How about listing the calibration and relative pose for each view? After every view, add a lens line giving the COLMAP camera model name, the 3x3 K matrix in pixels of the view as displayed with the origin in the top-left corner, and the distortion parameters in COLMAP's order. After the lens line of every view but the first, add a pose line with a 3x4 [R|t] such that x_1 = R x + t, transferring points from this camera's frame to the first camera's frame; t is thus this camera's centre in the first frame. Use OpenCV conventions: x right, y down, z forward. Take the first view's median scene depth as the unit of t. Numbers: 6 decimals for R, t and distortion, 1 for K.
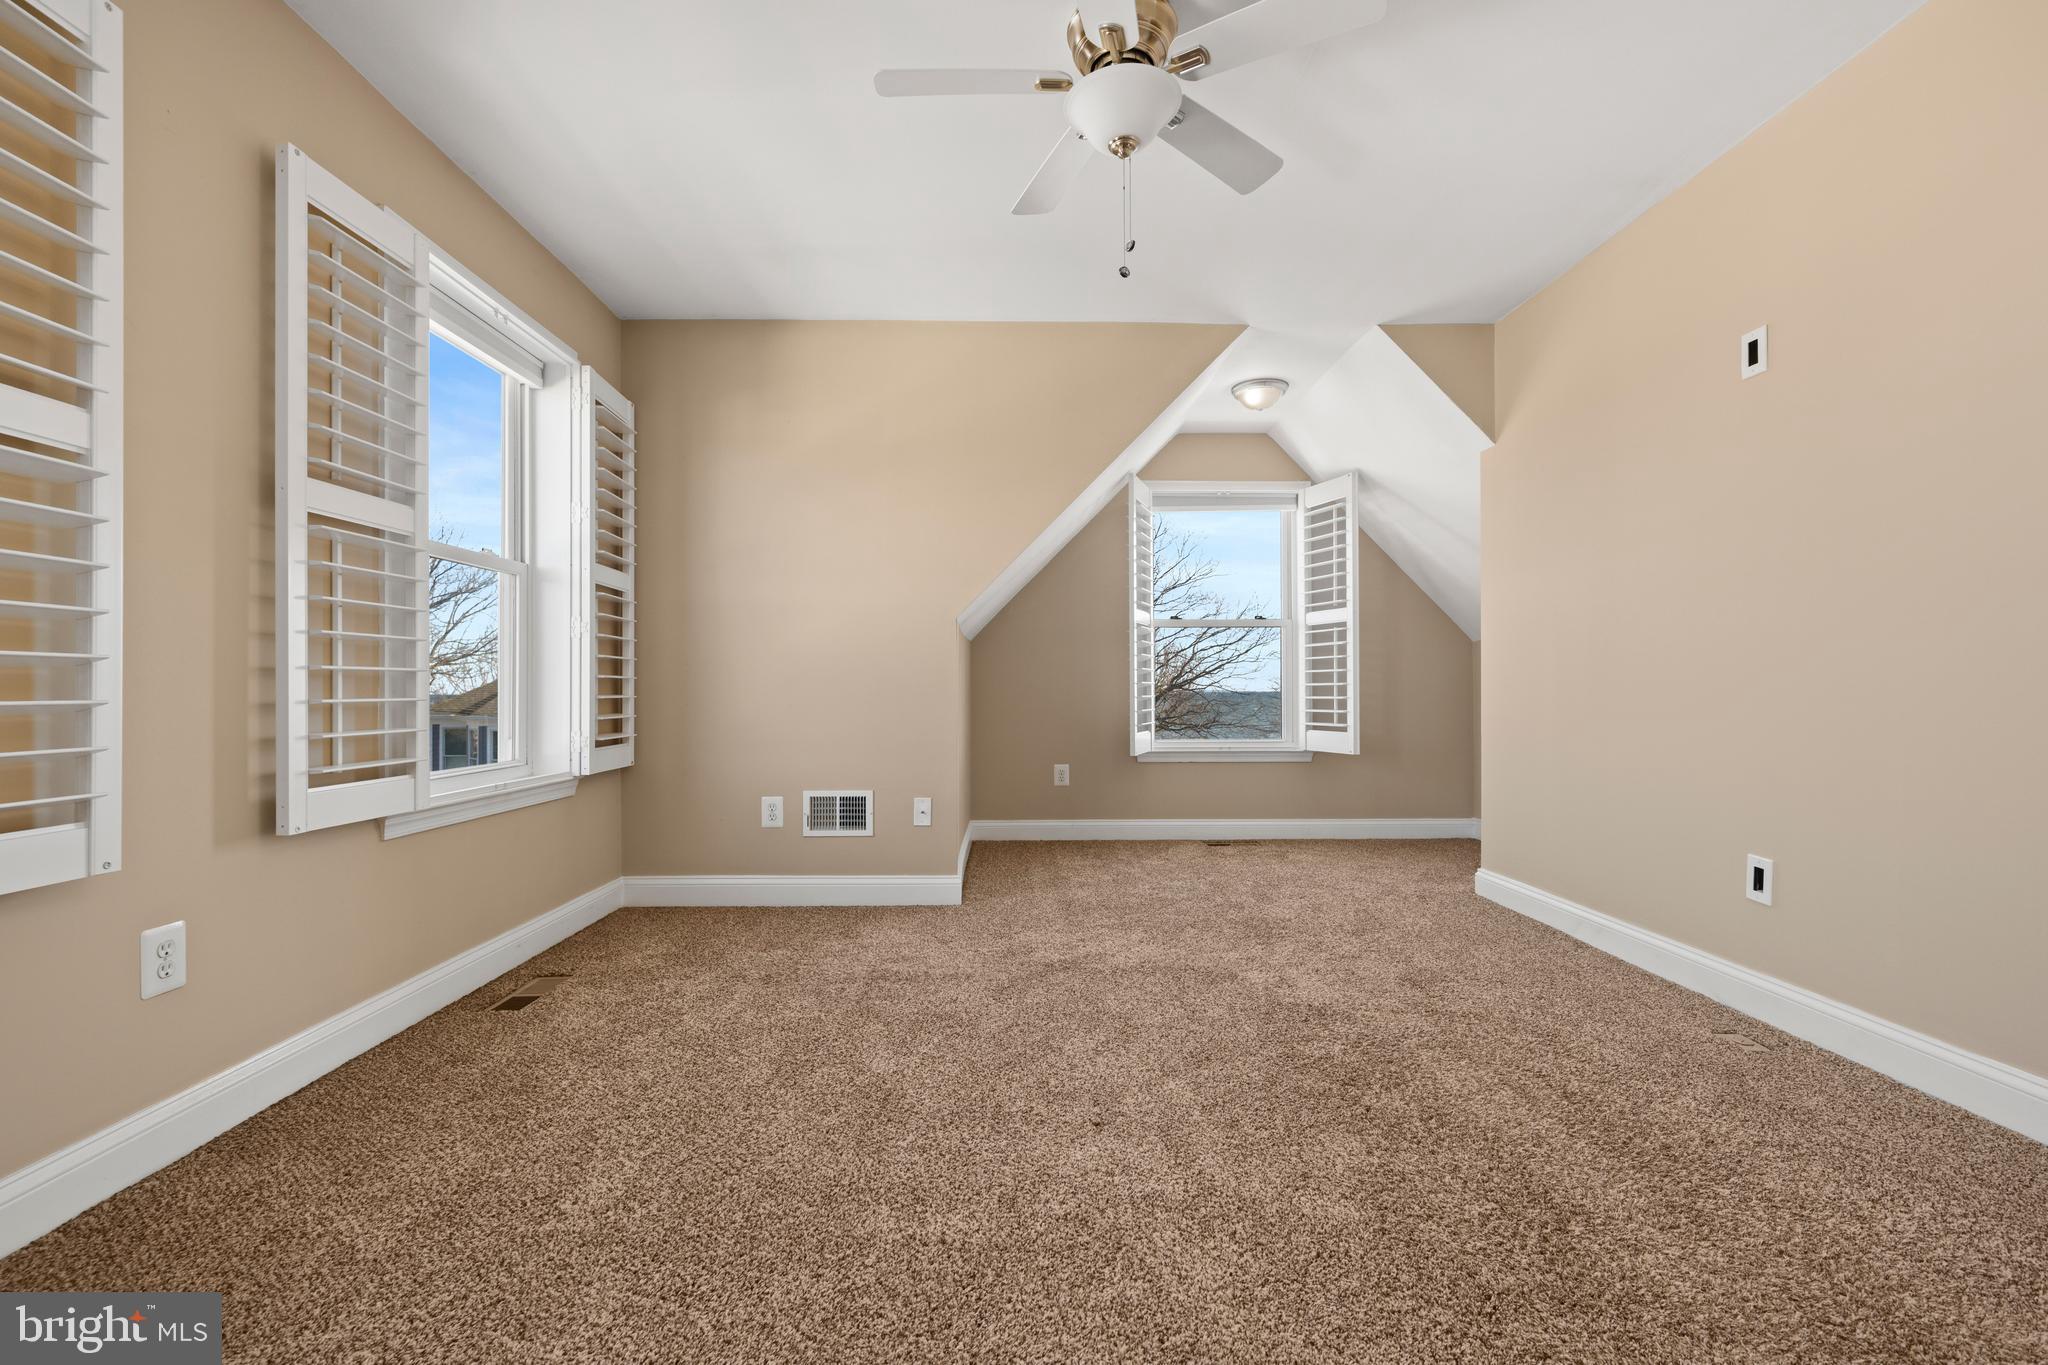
lens RADIAL K [[889.4, 0, 1024.0], [0, 889.4, 682.5], [0, 0, 1]] dist [-0.001582, -0.000602]
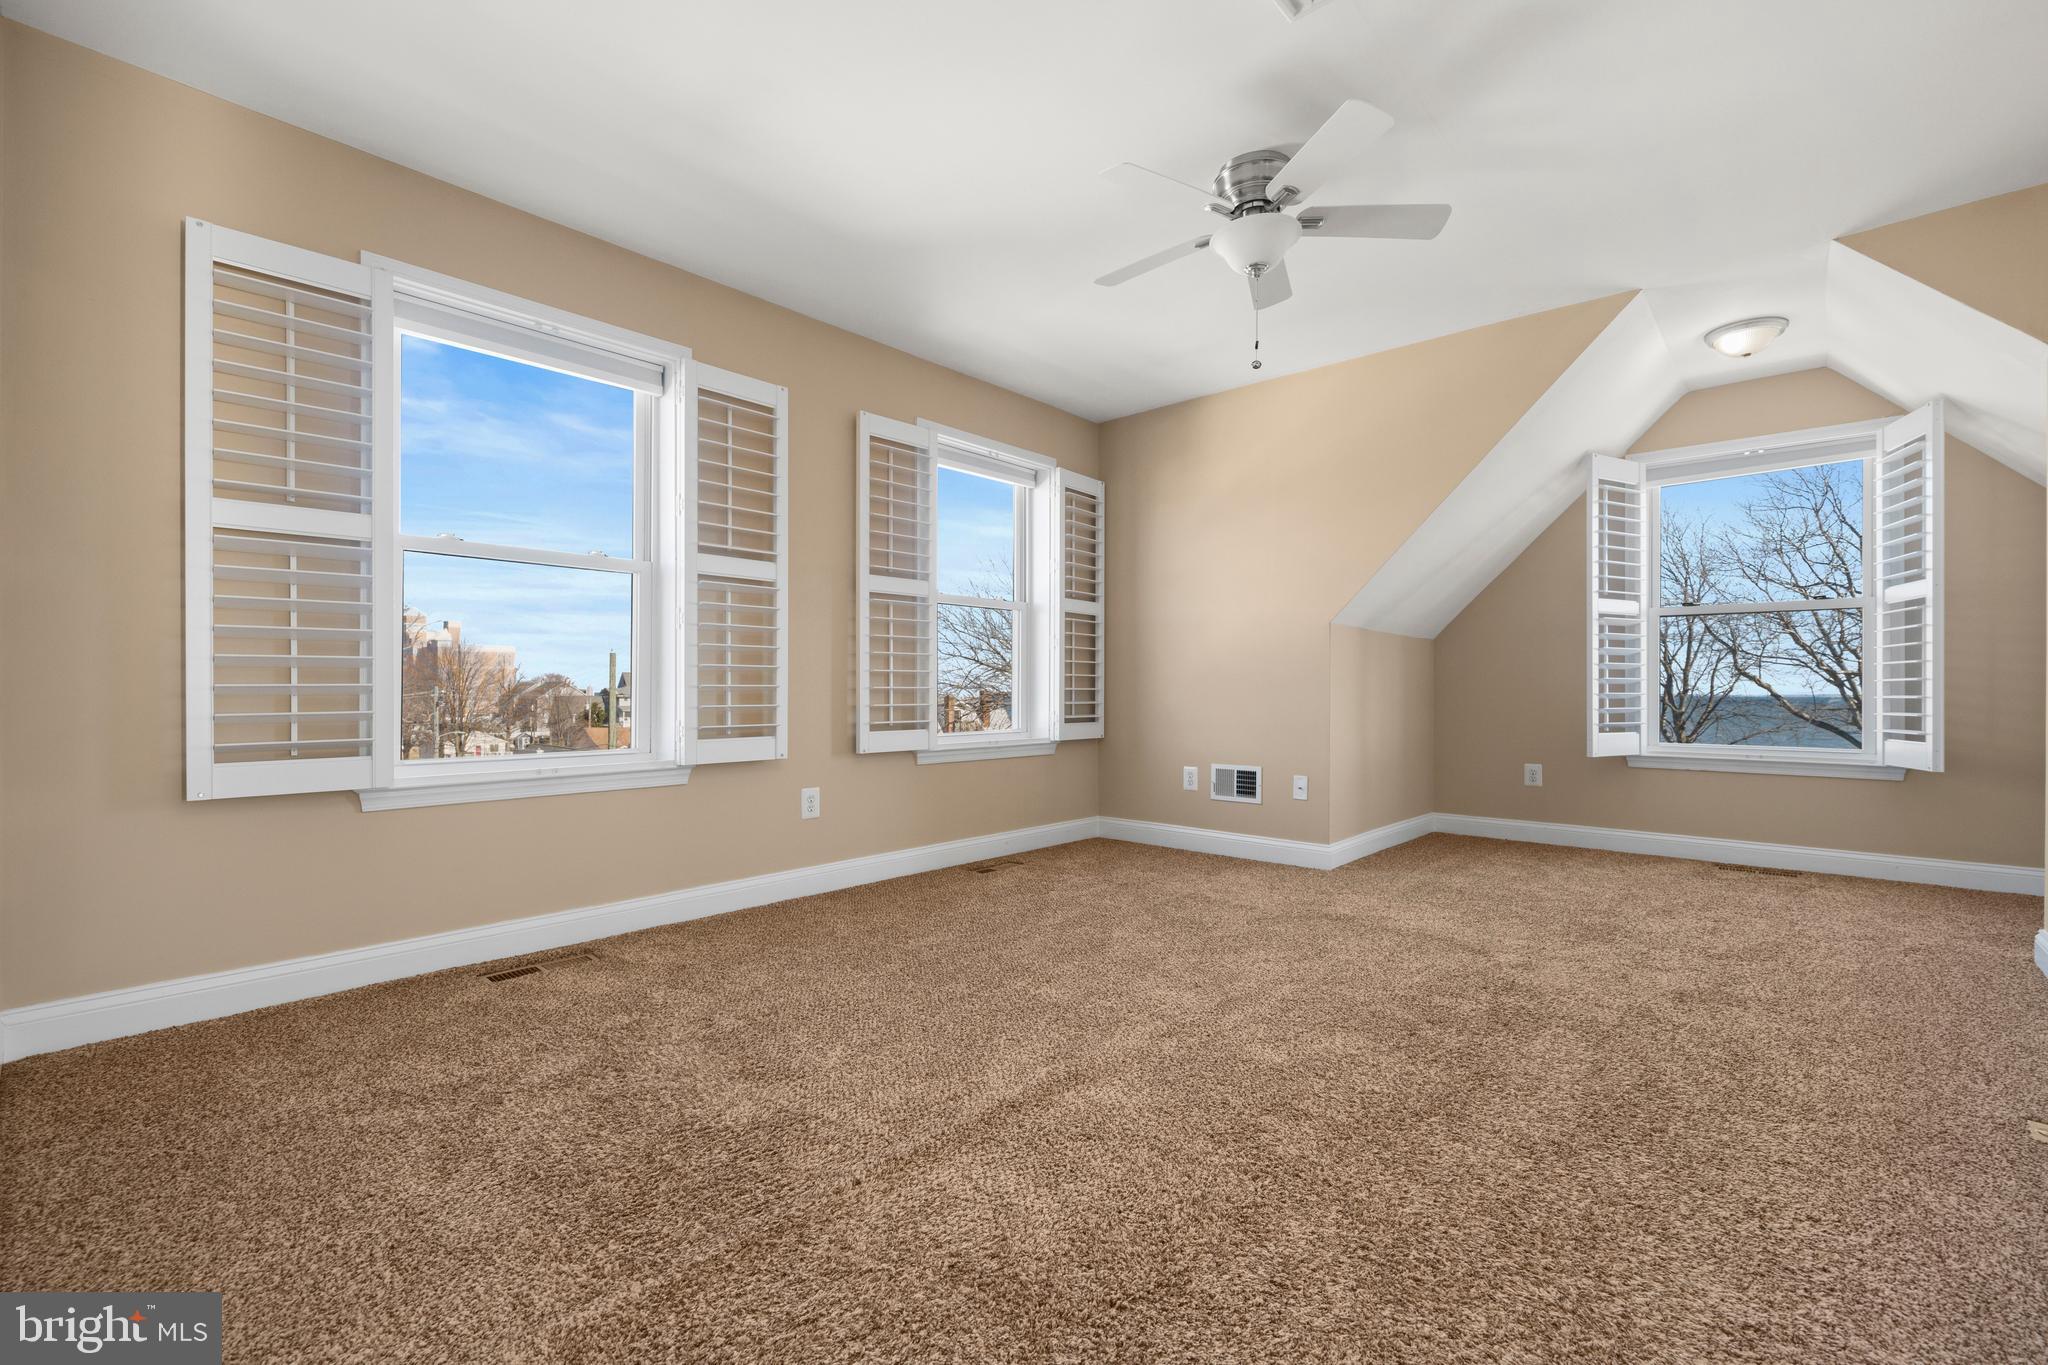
lens RADIAL K [[889.4, 0, 1024.0], [0, 889.4, 682.5], [0, 0, 1]] dist [-0.001582, -0.000602]
pose [[0.725971, -0.001693, -0.687723, 0.535975], [0.000297, 0.999998, -0.002149, 0.010031], [0.687725, 0.001356, 0.725970, -0.137070]]
